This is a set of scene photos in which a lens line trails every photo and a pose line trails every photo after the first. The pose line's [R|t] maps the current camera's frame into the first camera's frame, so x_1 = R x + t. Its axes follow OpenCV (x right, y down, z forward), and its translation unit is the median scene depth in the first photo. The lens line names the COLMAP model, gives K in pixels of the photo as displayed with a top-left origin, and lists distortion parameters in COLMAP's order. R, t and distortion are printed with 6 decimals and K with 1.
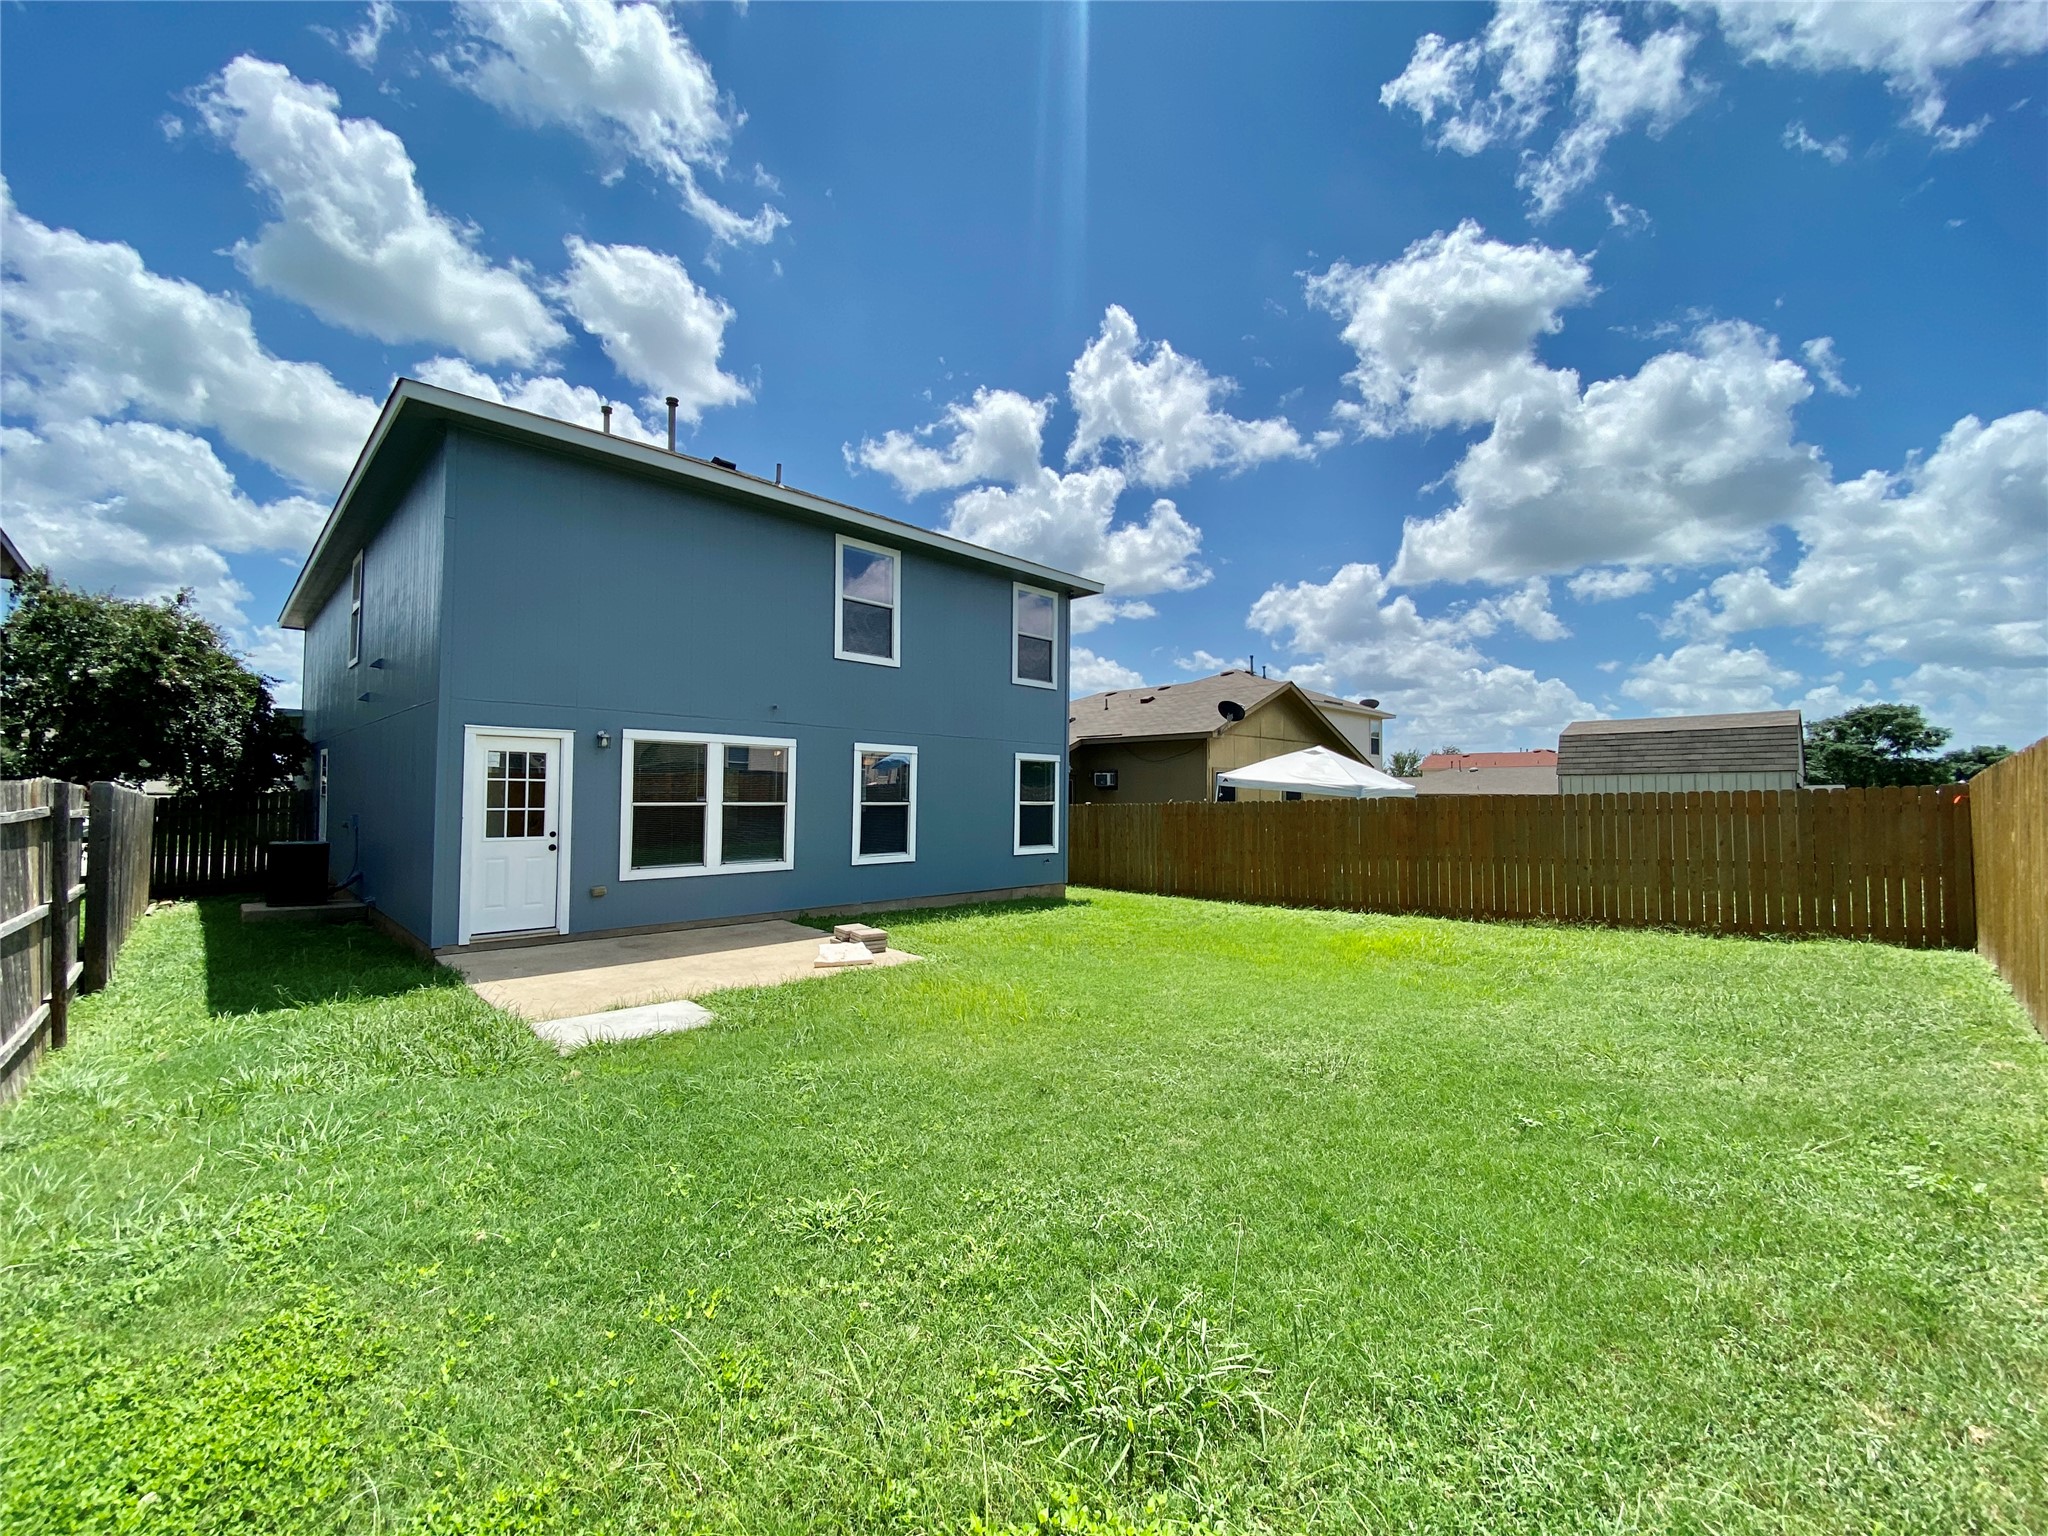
lens RADIAL K [[828.5, 0, 1024.0], [0, 828.5, 768.0], [0, 0, 1]] dist [-0.031206, -0.007074]
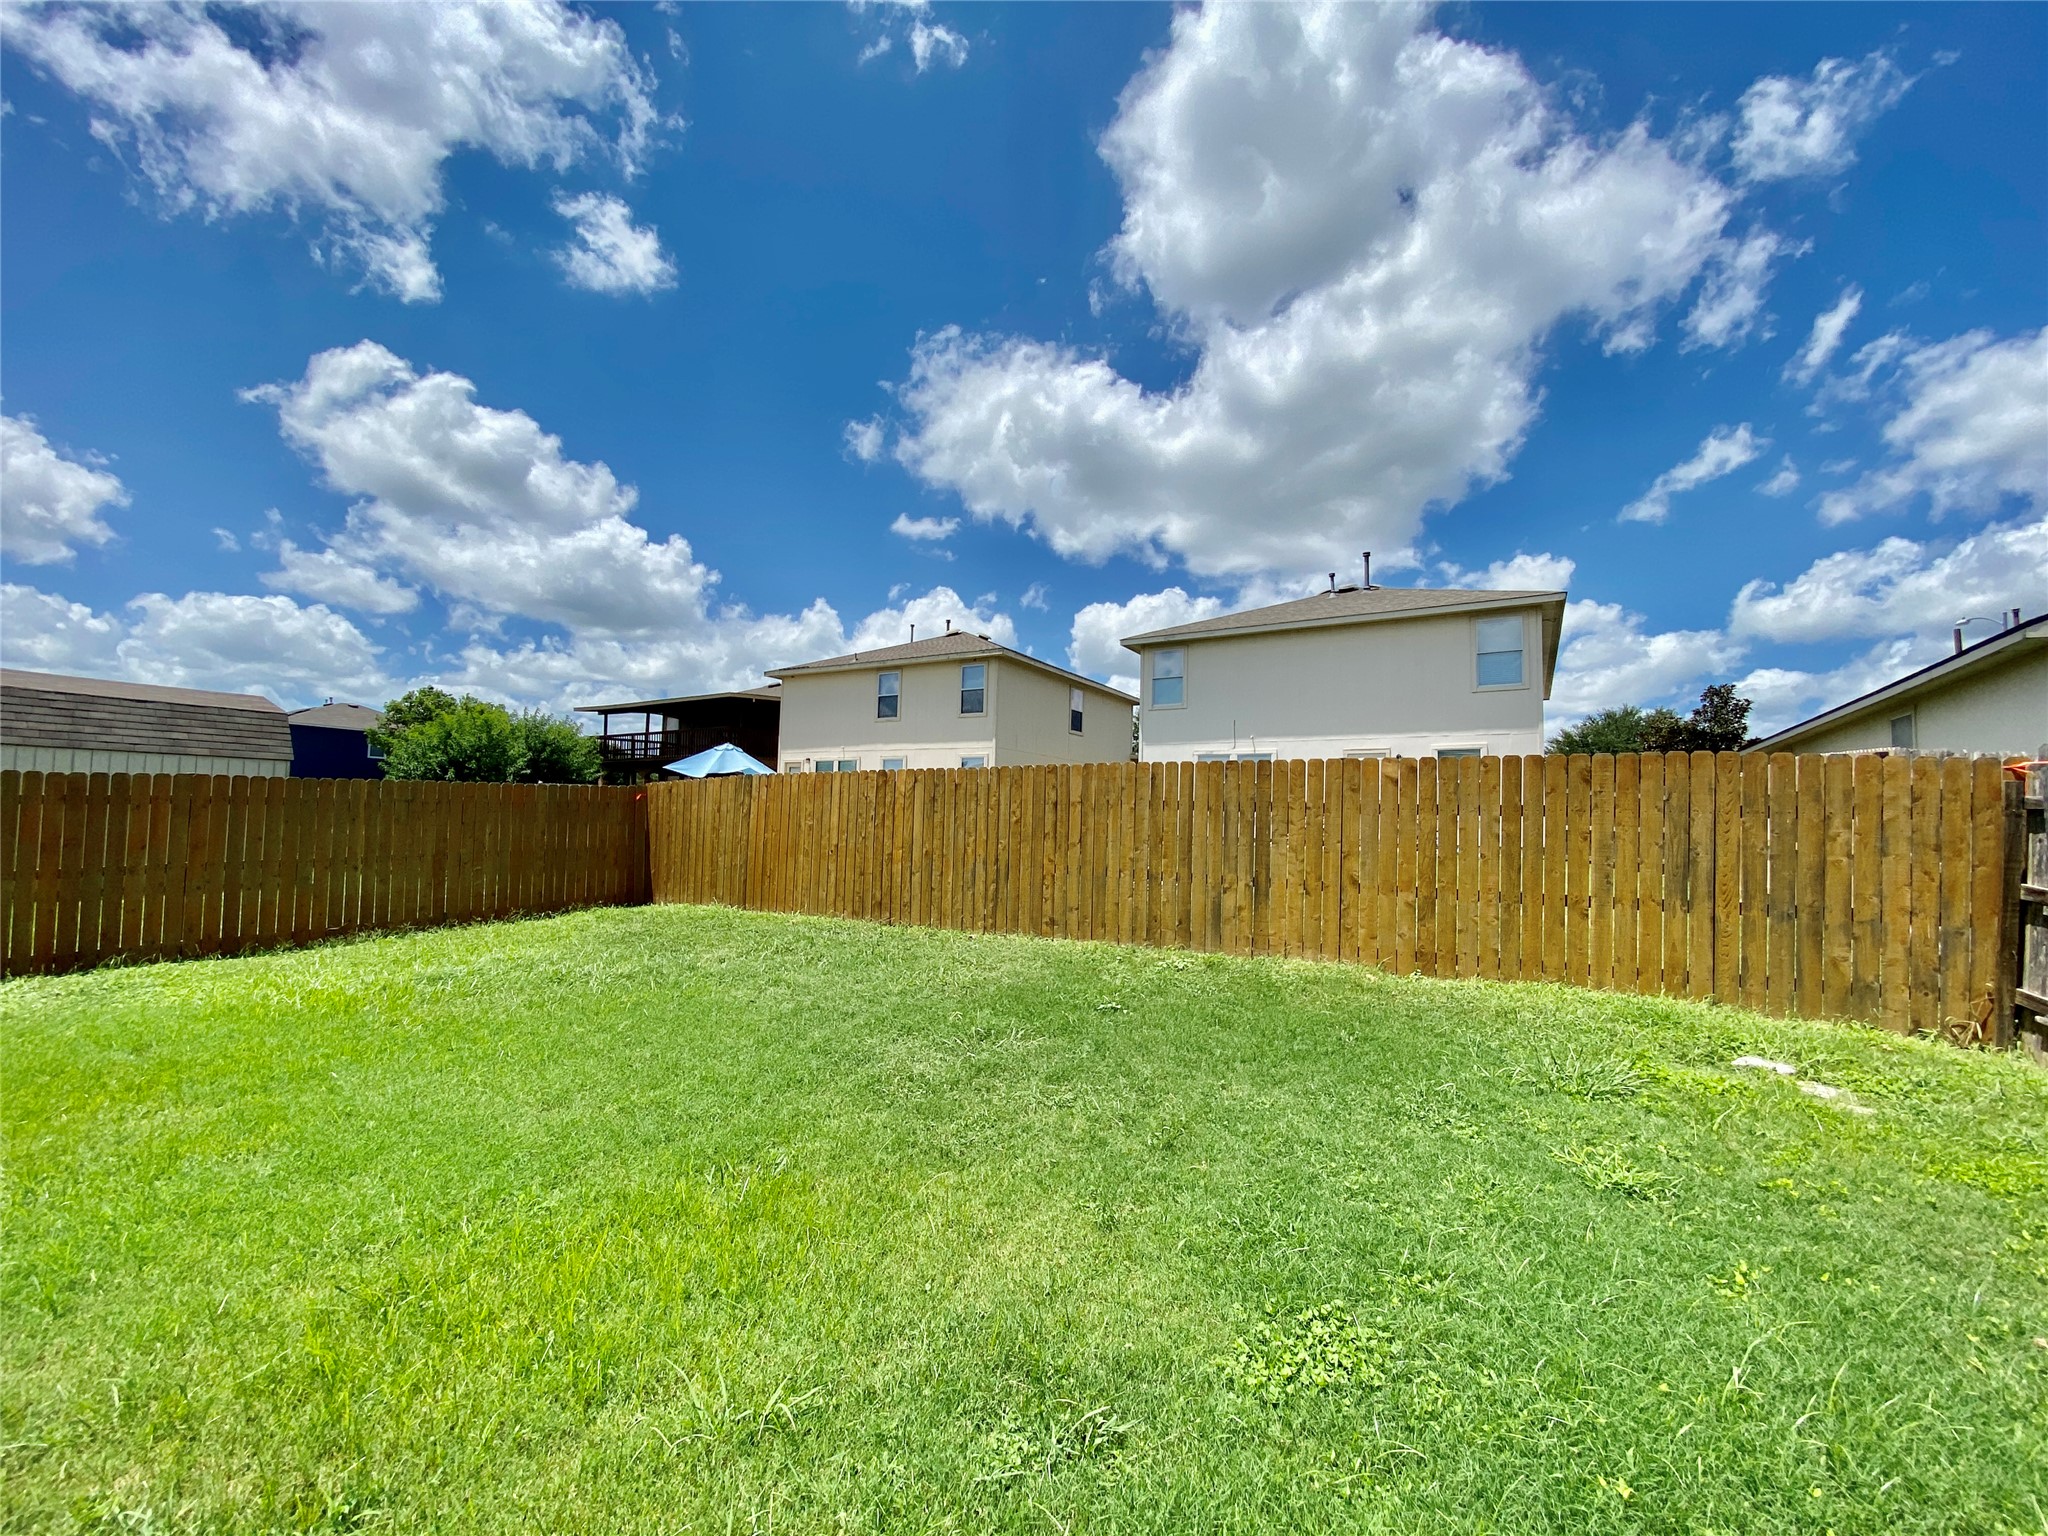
lens RADIAL K [[832.0, 0, 1028.5], [0, 832.0, 762.2], [0, 0, 1]] dist [0.015469, -0.000037]
pose [[-0.230718, 0.041944, 0.972116, -0.209893], [-0.060259, 0.996537, -0.057299, 0.011340], [-0.971153, -0.071798, -0.227392, 0.348417]]
